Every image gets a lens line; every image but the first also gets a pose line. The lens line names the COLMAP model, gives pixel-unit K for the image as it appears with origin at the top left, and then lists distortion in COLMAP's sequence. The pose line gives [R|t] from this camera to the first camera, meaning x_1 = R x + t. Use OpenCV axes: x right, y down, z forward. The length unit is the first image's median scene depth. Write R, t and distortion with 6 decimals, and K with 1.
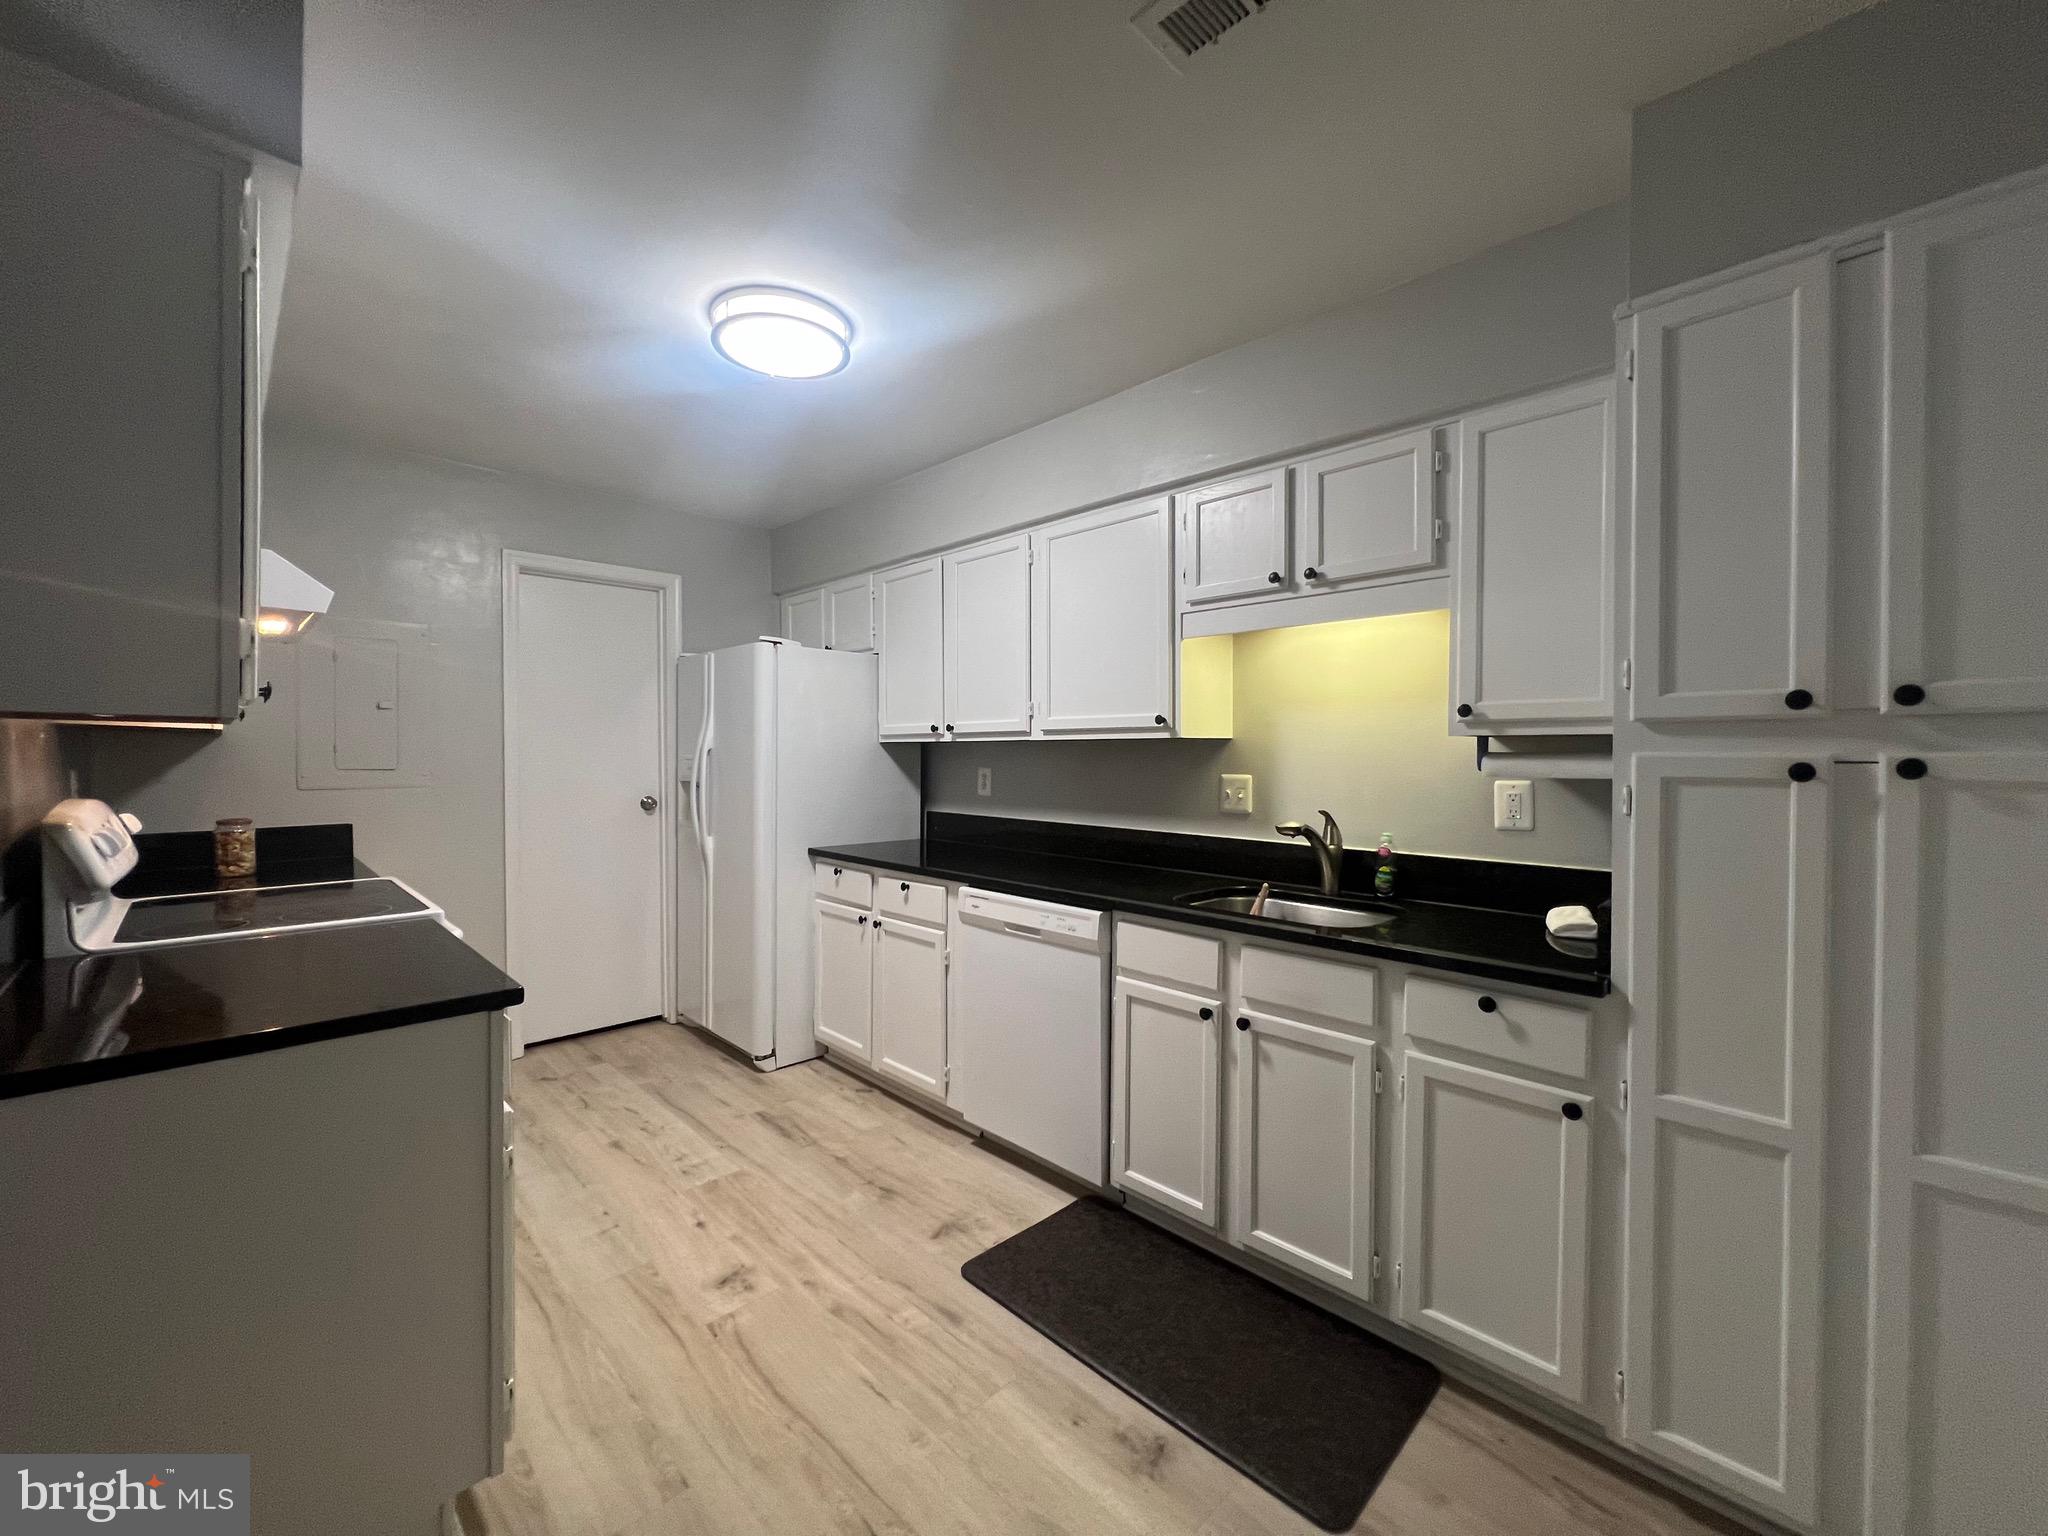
lens RADIAL K [[822.2, 0, 1021.2], [0, 822.2, 764.9], [0, 0, 1]] dist [-0.001918, -0.000027]
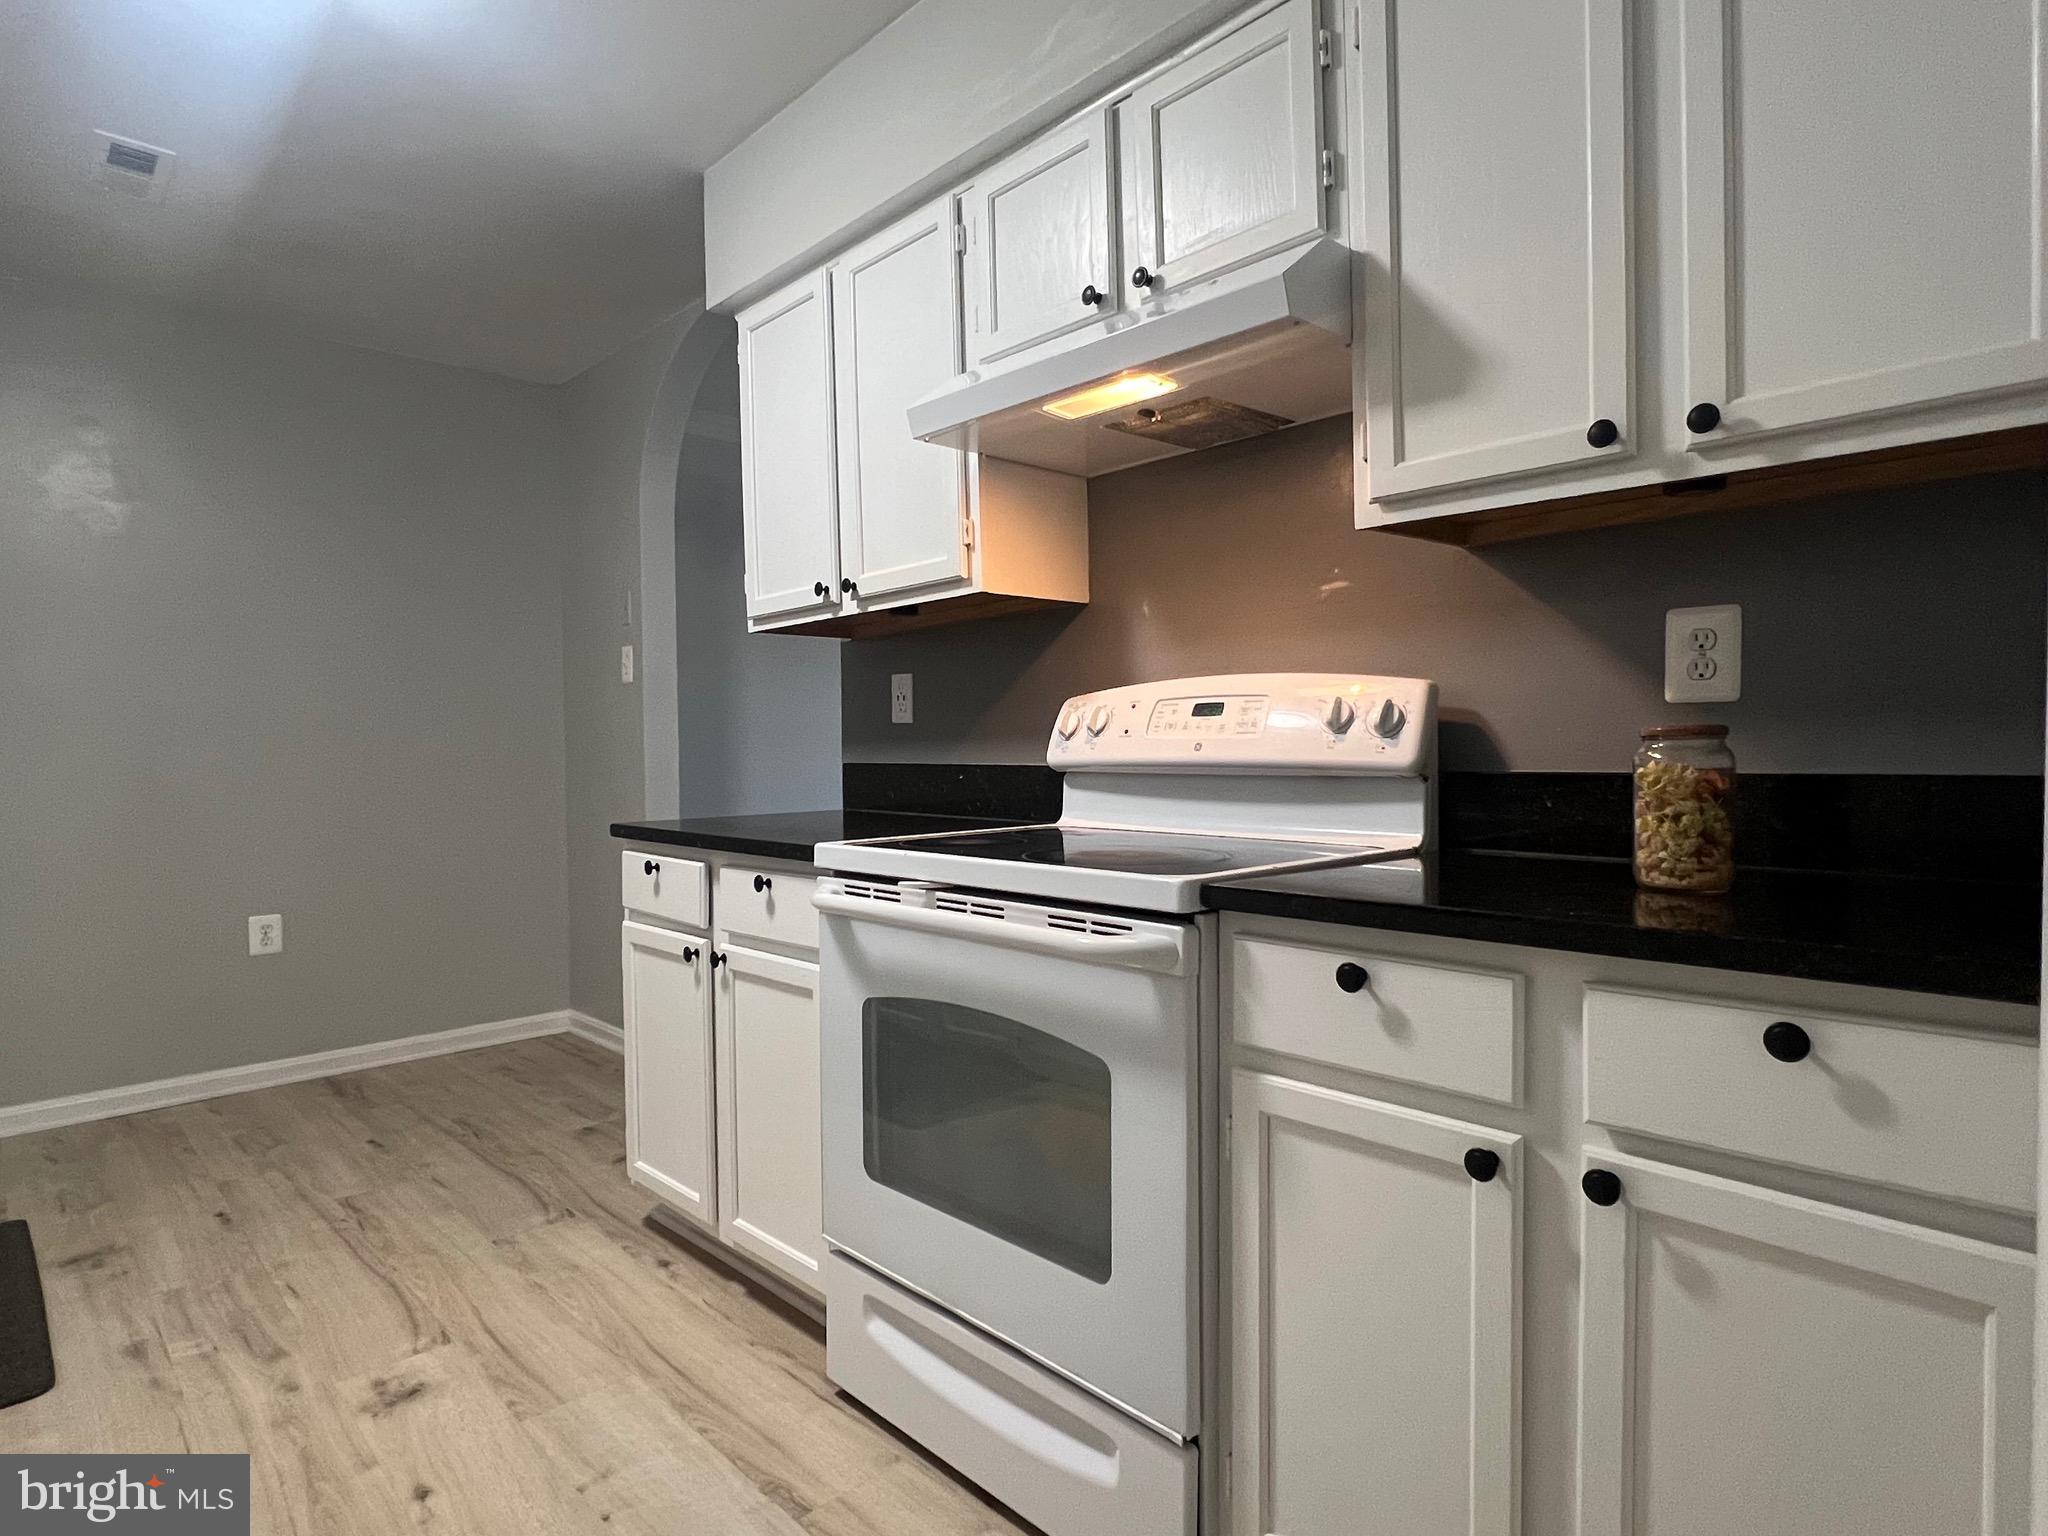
lens RADIAL K [[1108.9, 0, 1018.4], [0, 1108.9, 768.3], [0, 0, 1]] dist [-0.002125, 0.000269]
pose [[-0.999896, 0.006485, 0.012893, -0.694950], [0.006945, 0.999331, 0.035898, 0.066464], [-0.012652, 0.035984, -0.999272, 1.495260]]
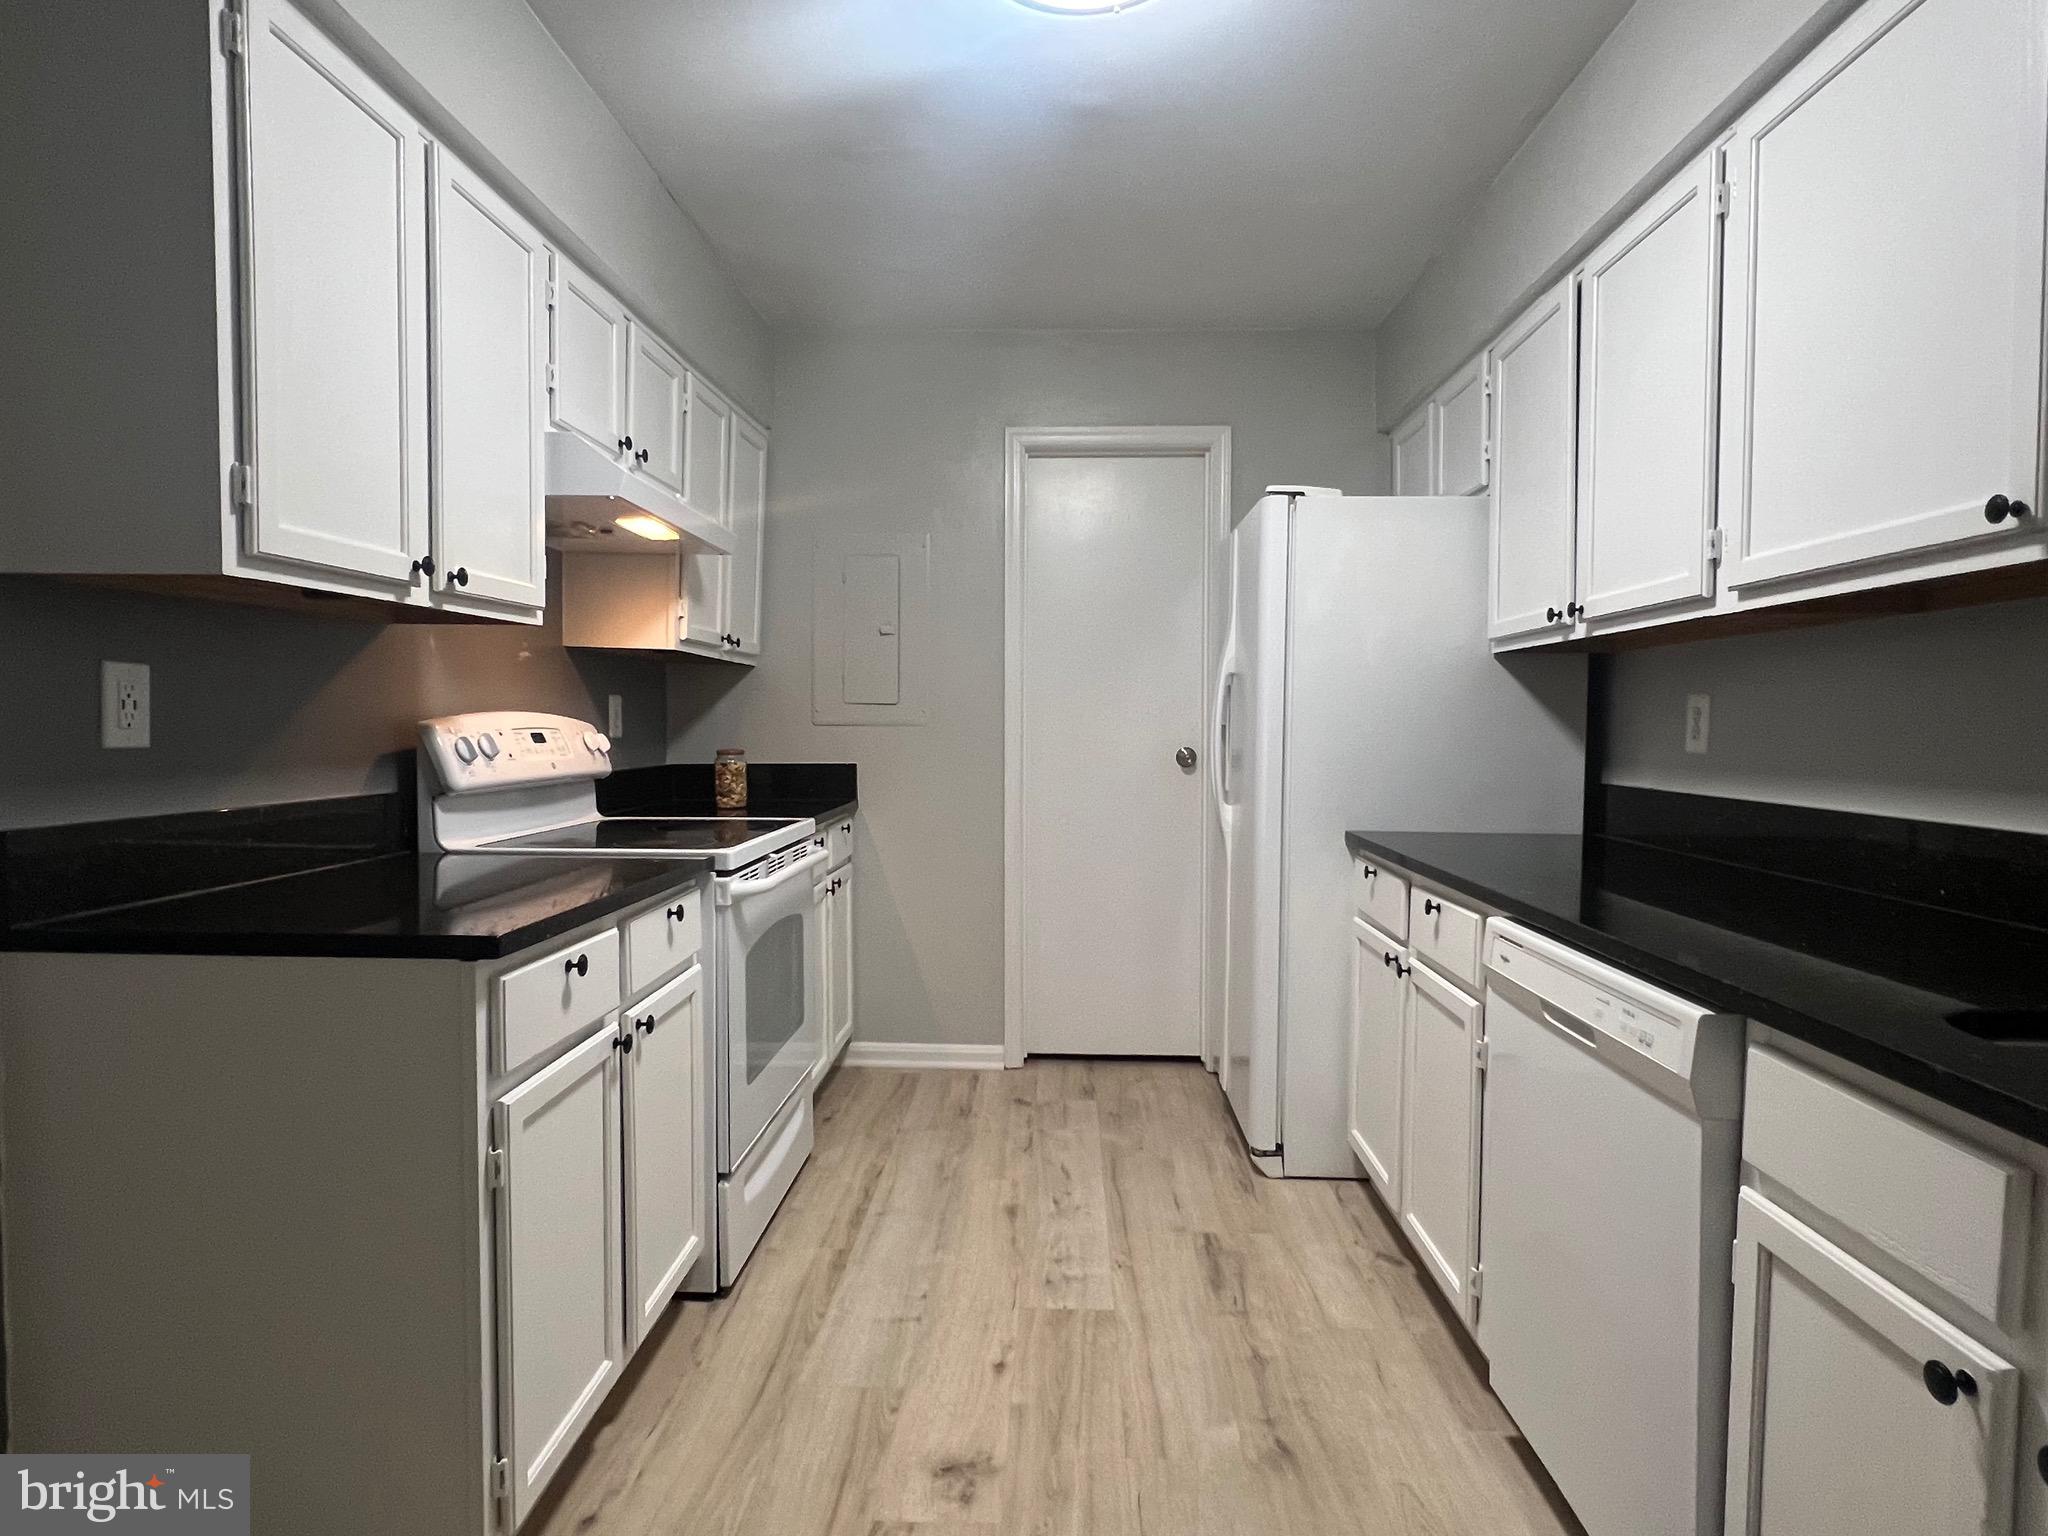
lens RADIAL K [[1108.9, 0, 1018.4], [0, 1108.9, 768.3], [0, 0, 1]] dist [-0.002125, 0.000269]
pose [[0.684101, 0.029475, -0.728792, 0.226138], [-0.013257, 0.999521, 0.027980, 0.047872], [0.729267, -0.009479, 0.684164, 0.360652]]
